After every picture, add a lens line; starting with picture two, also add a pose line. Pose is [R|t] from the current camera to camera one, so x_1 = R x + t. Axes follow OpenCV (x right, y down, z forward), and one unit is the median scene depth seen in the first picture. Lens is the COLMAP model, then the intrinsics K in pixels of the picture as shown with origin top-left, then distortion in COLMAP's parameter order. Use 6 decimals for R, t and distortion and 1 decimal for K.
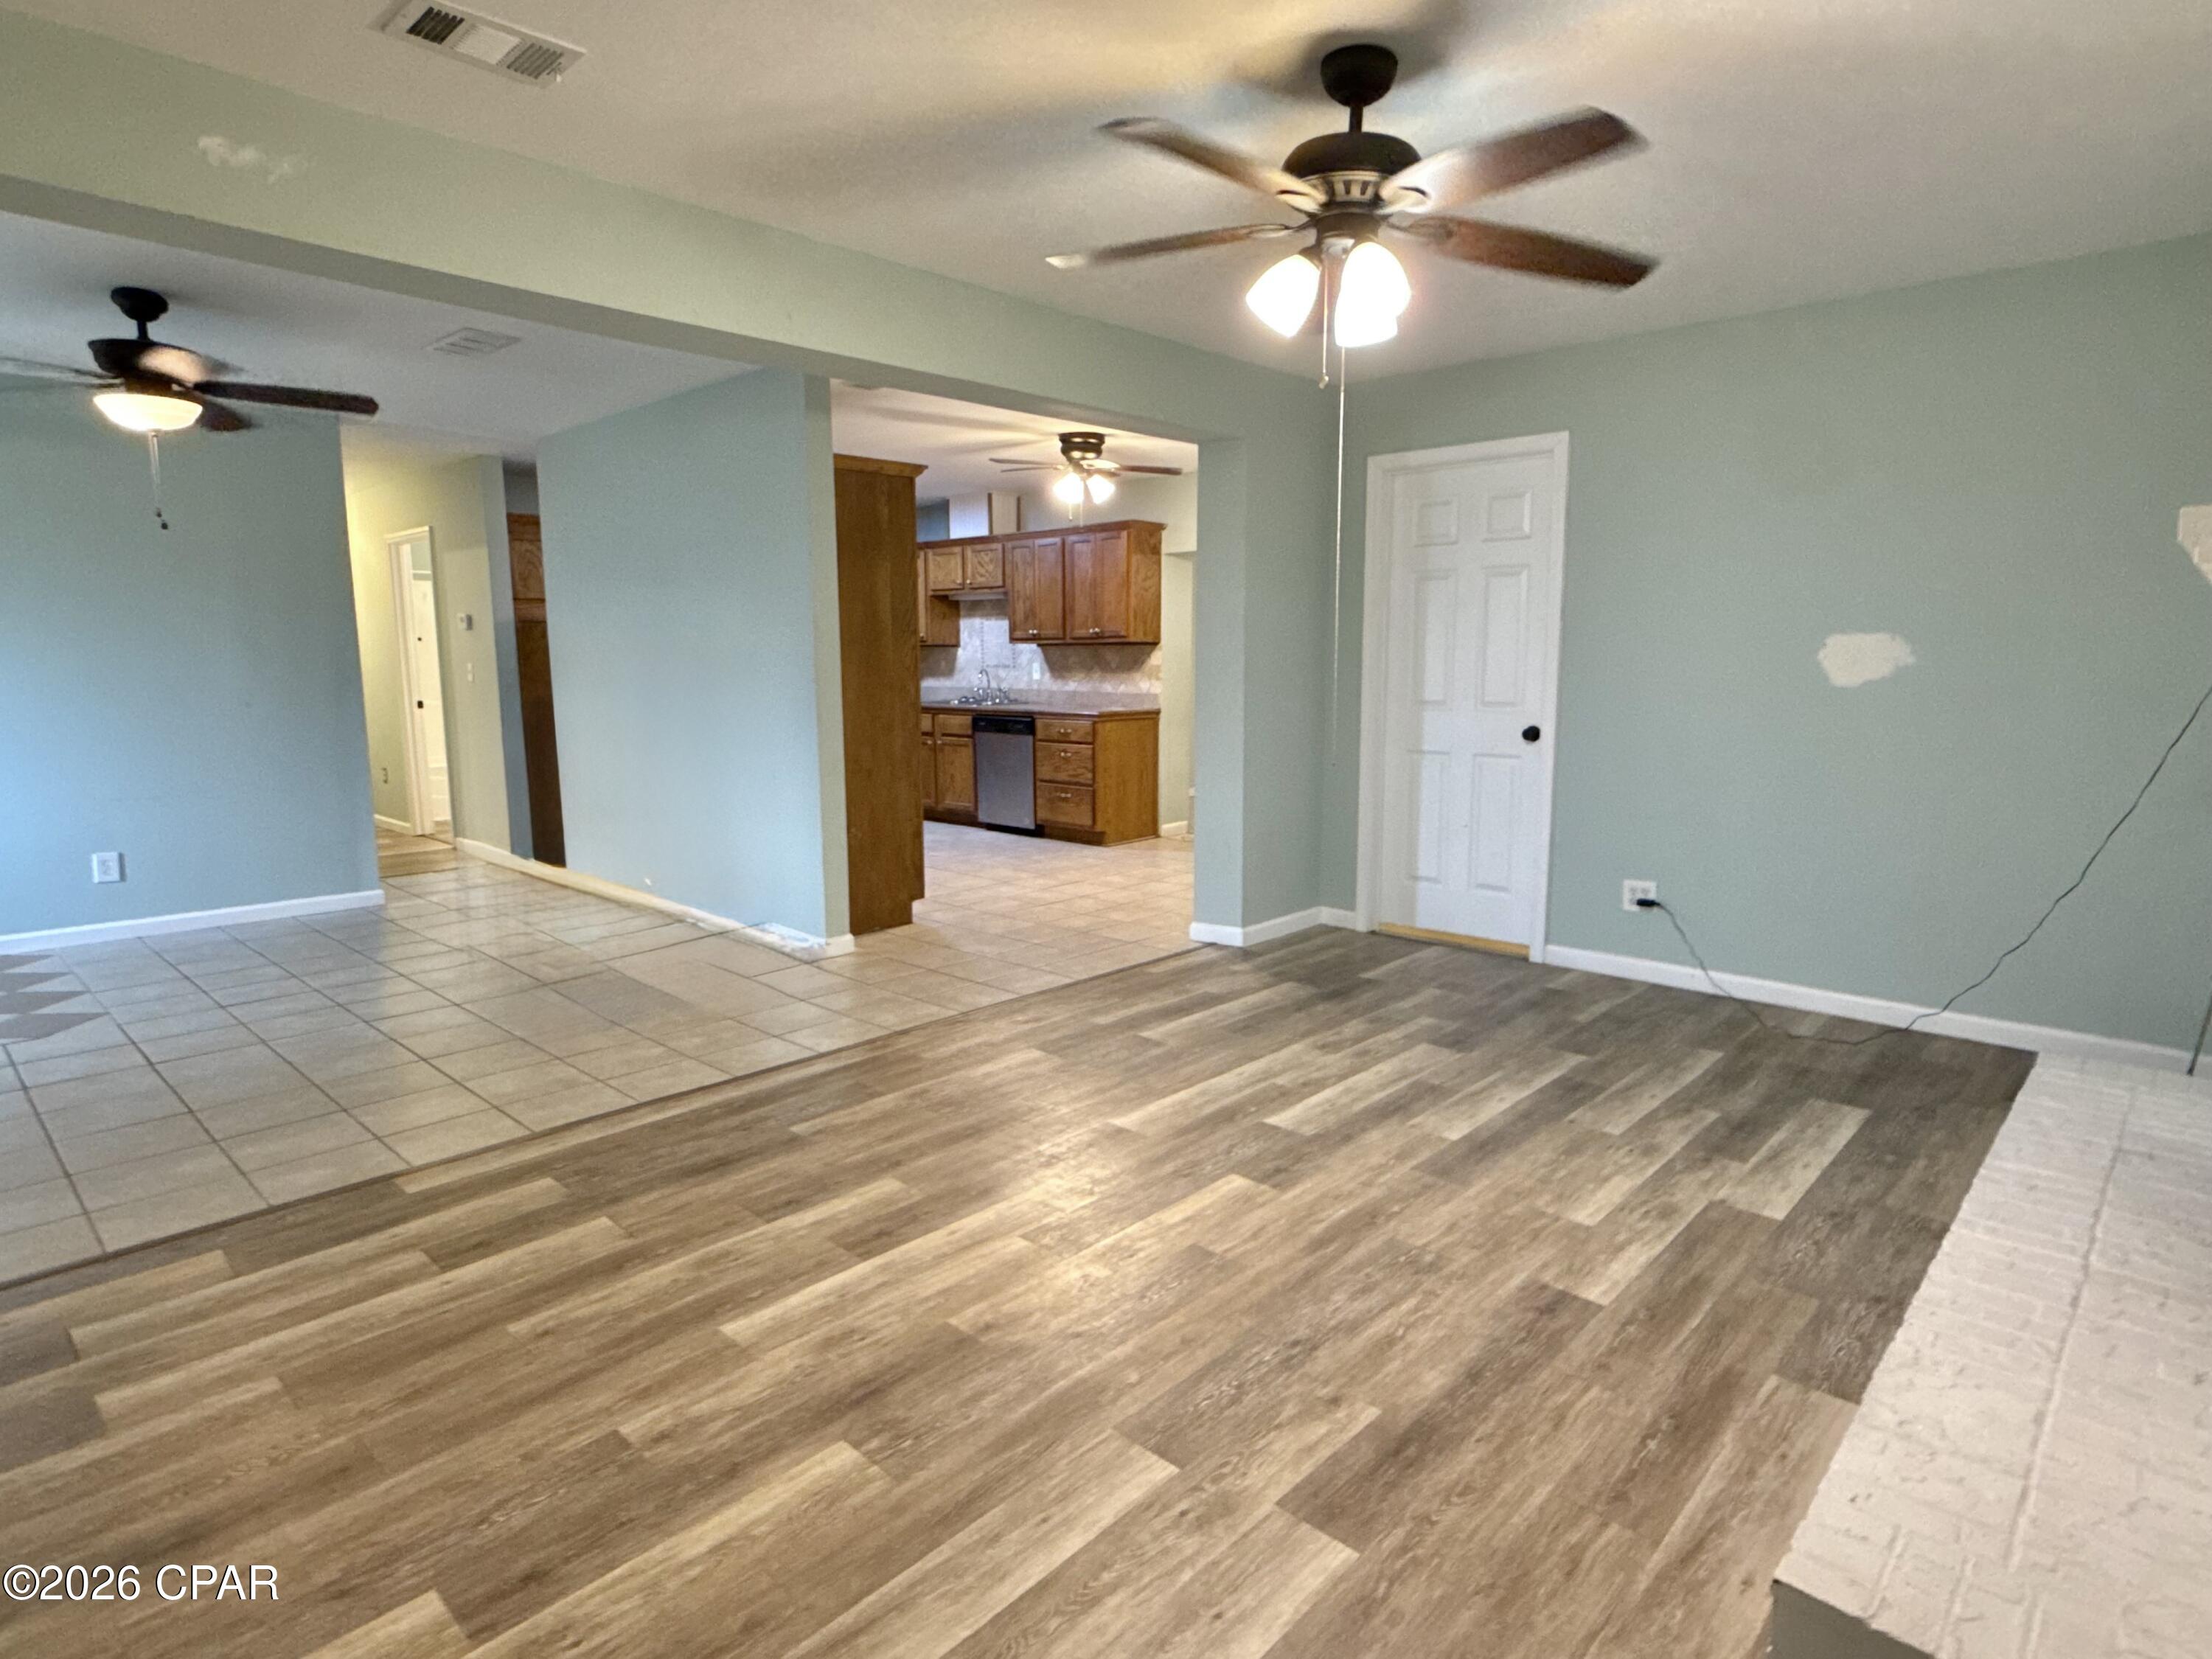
lens RADIAL K [[1225.4, 0, 1107.9], [0, 1225.4, 826.4], [0, 0, 1]] dist [0.004731, -0.001863]
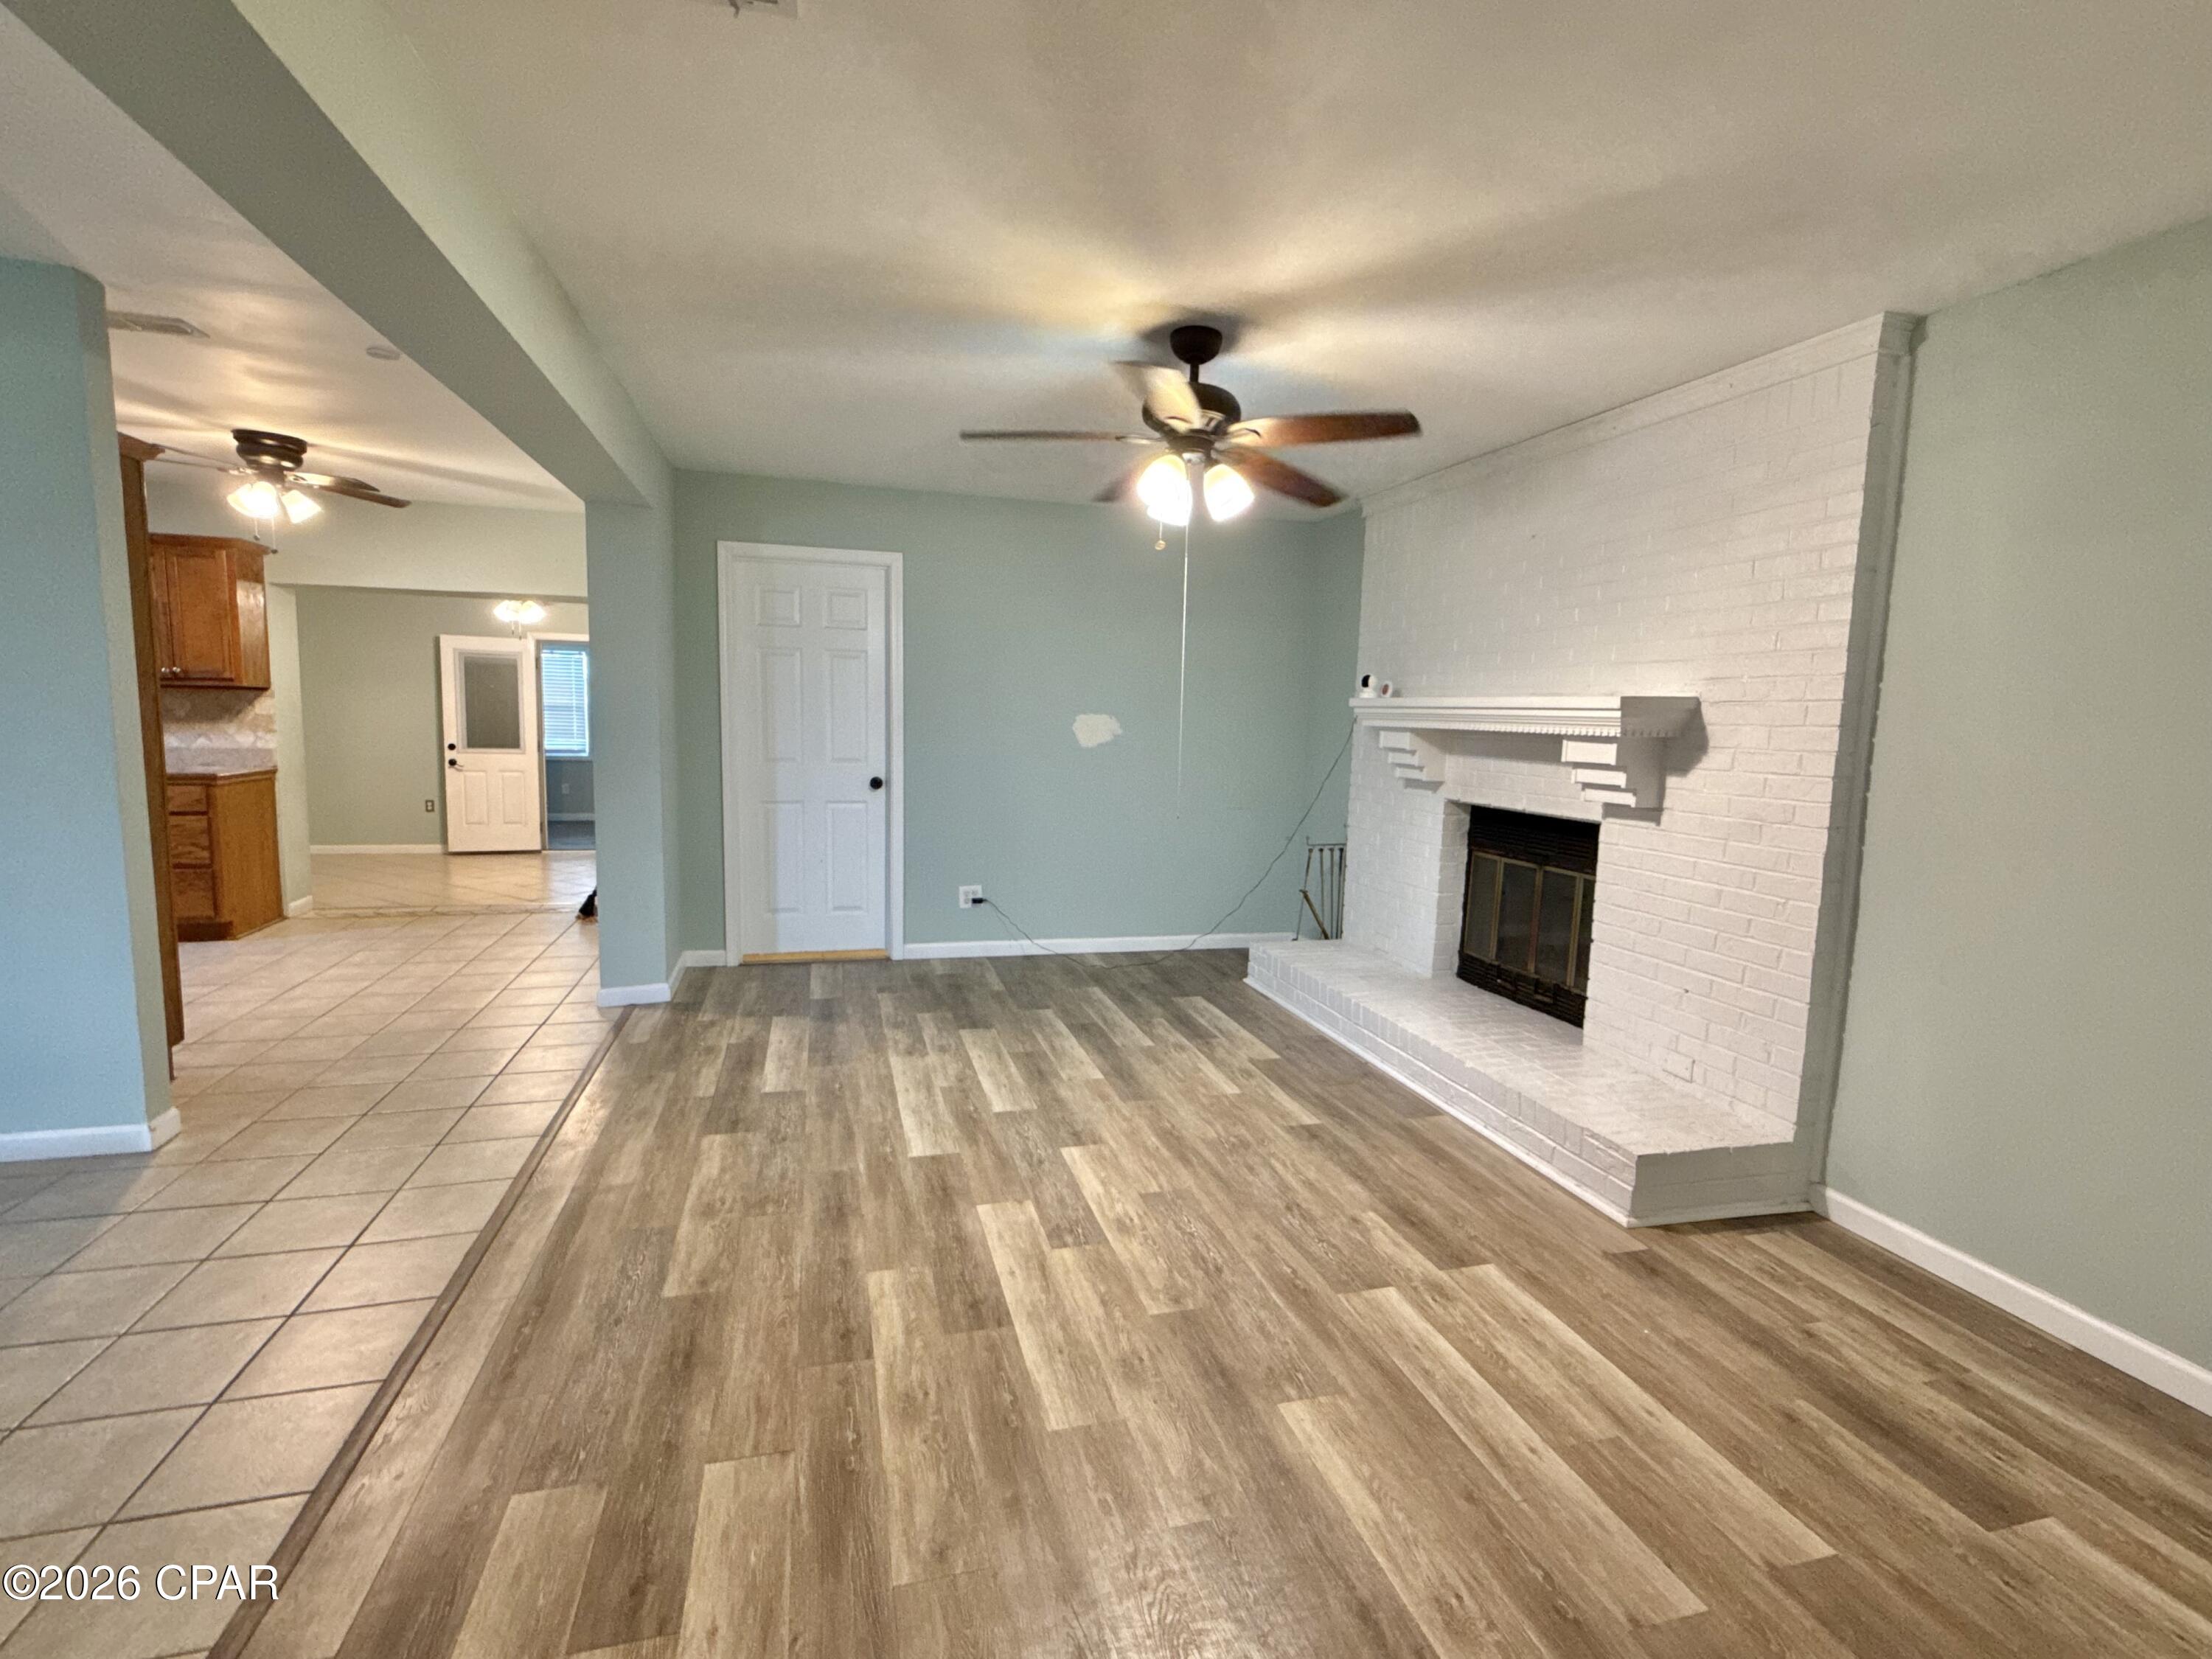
lens RADIAL K [[1031.8, 0, 1122.9], [0, 1031.8, 831.0], [0, 0, 1]] dist [-0.001023, -0.001148]
pose [[0.504311, -0.079972, 0.859811, -0.656343], [0.090633, 0.995105, 0.039396, -0.065460], [-0.858753, 0.058059, 0.509090, 0.343578]]
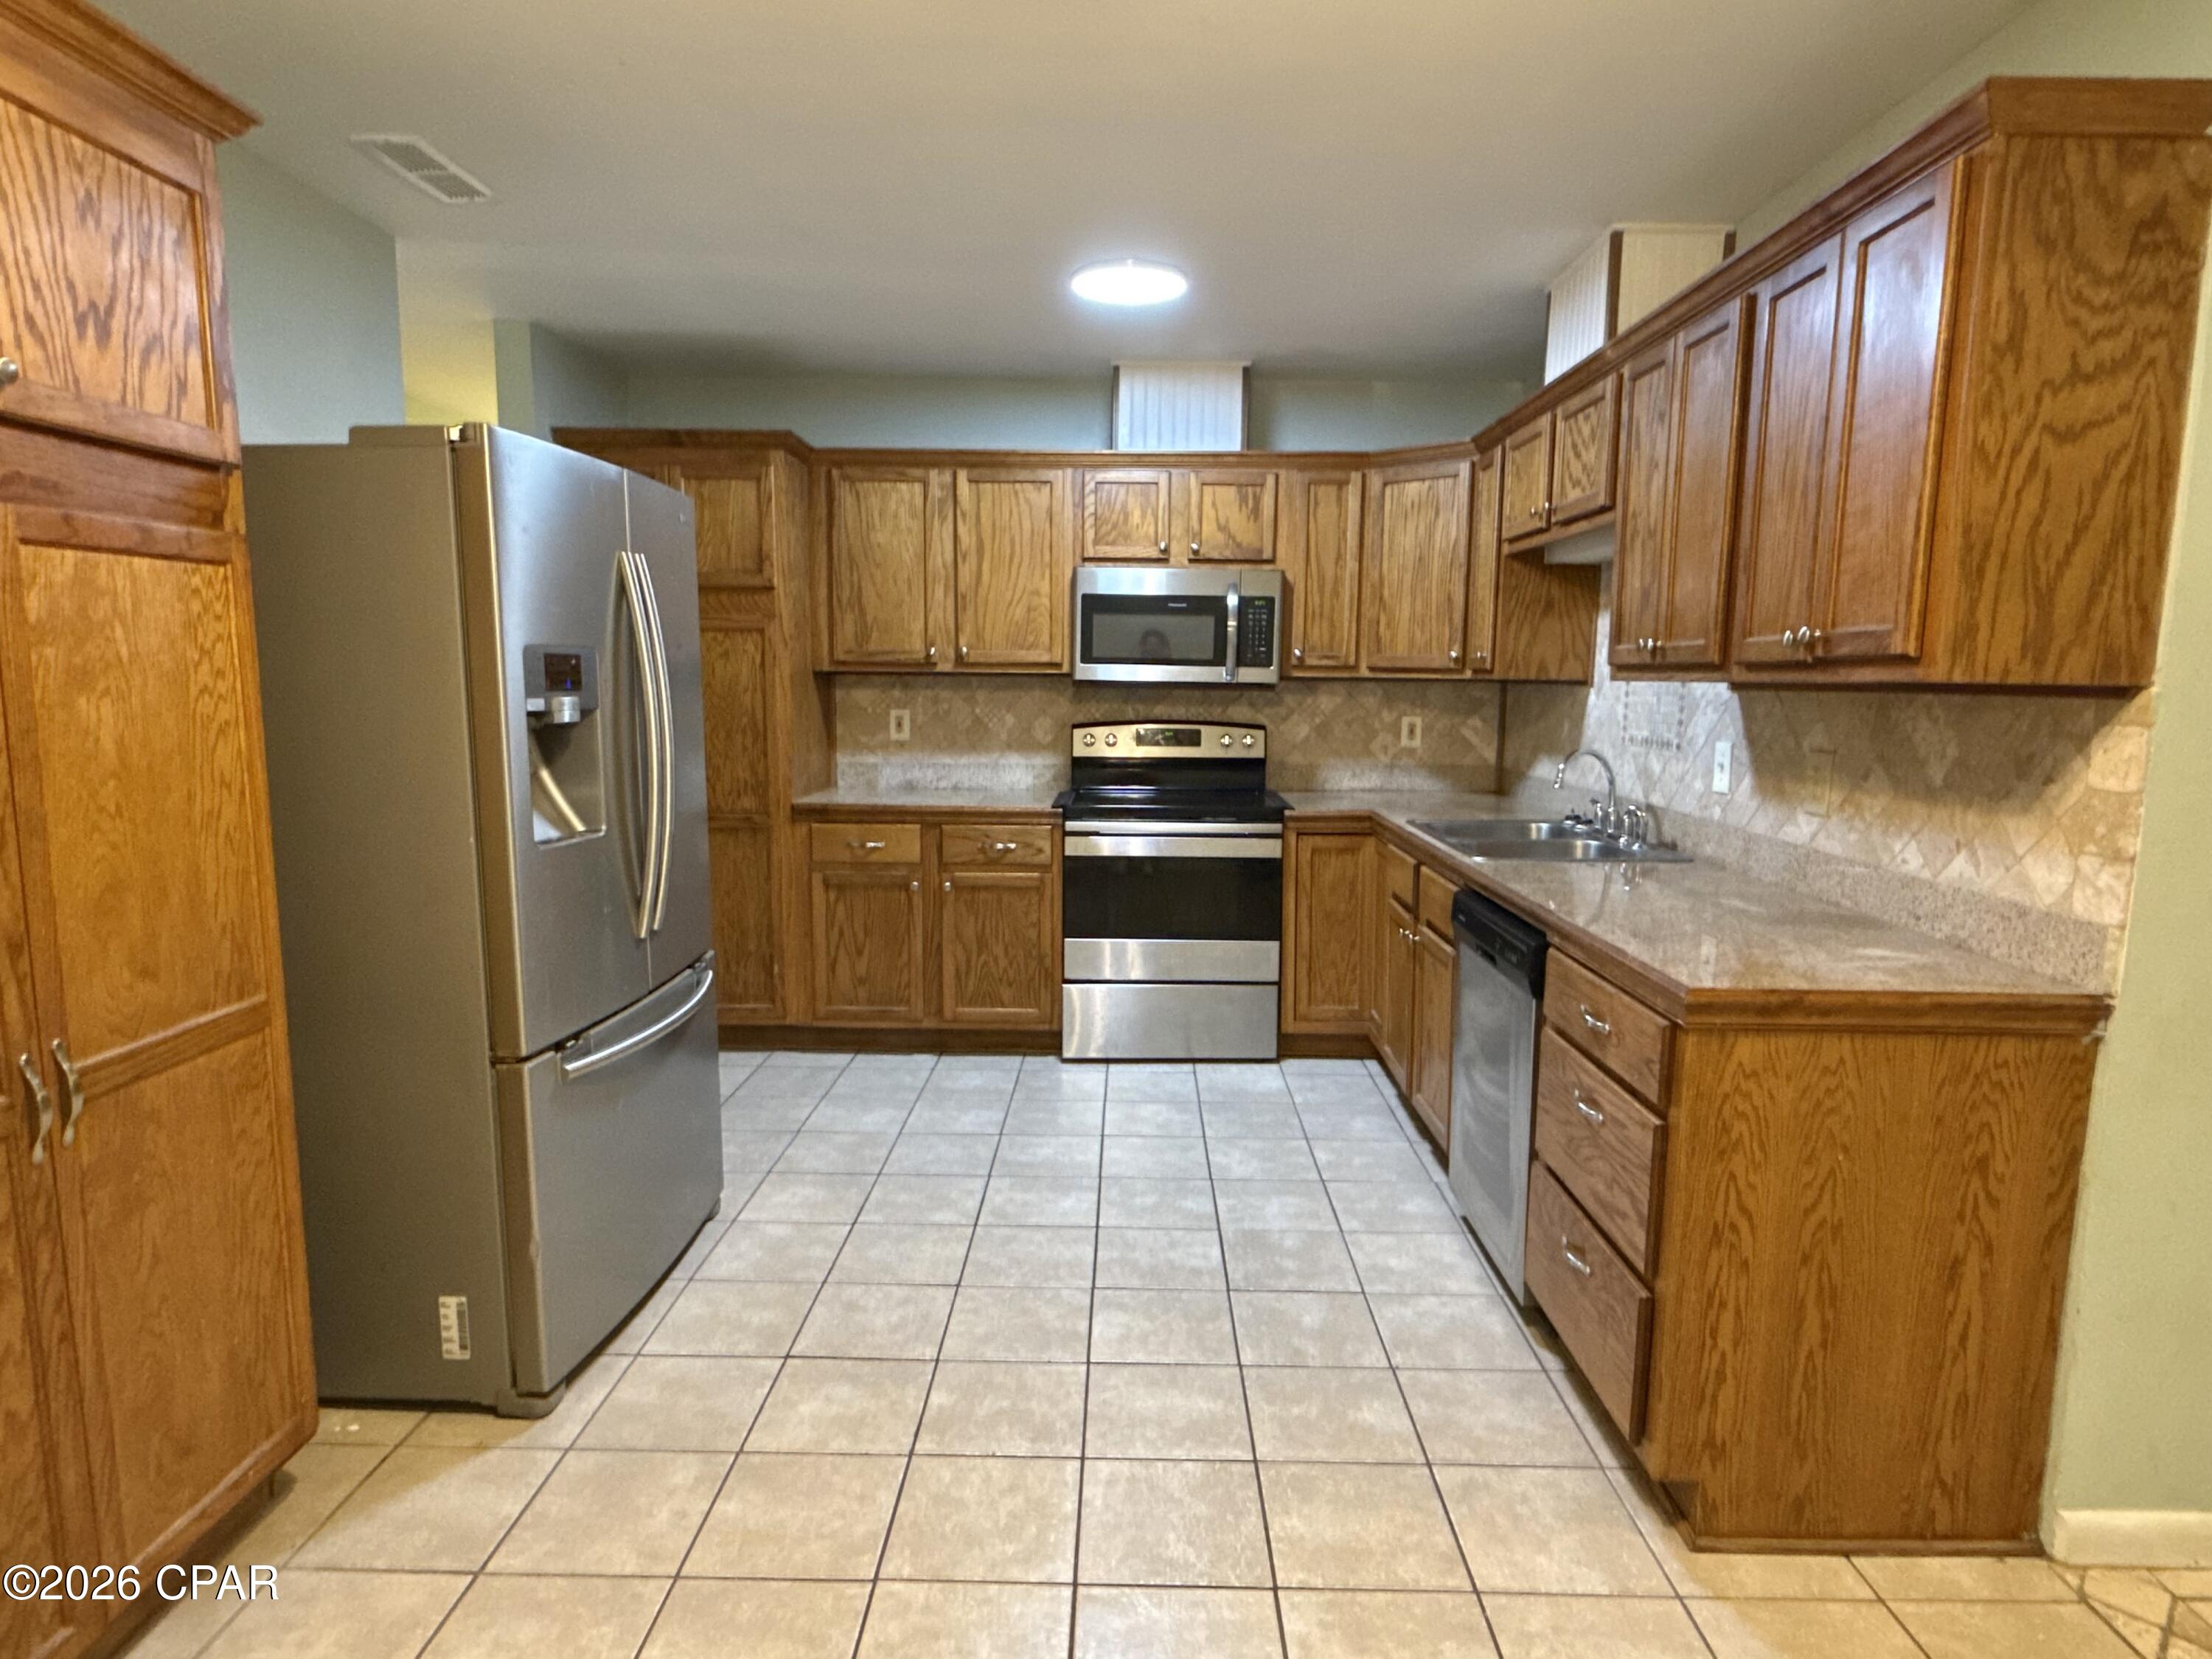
lens RADIAL K [[1225.4, 0, 1109.2], [0, 1225.4, 837.4], [0, 0, 1]] dist [0.004731, -0.001863]
pose [[0.669609, 0.109334, -0.734622, 0.191201], [-0.117017, 0.992282, 0.041021, -0.266706], [0.733437, 0.058496, 0.677235, 1.725090]]
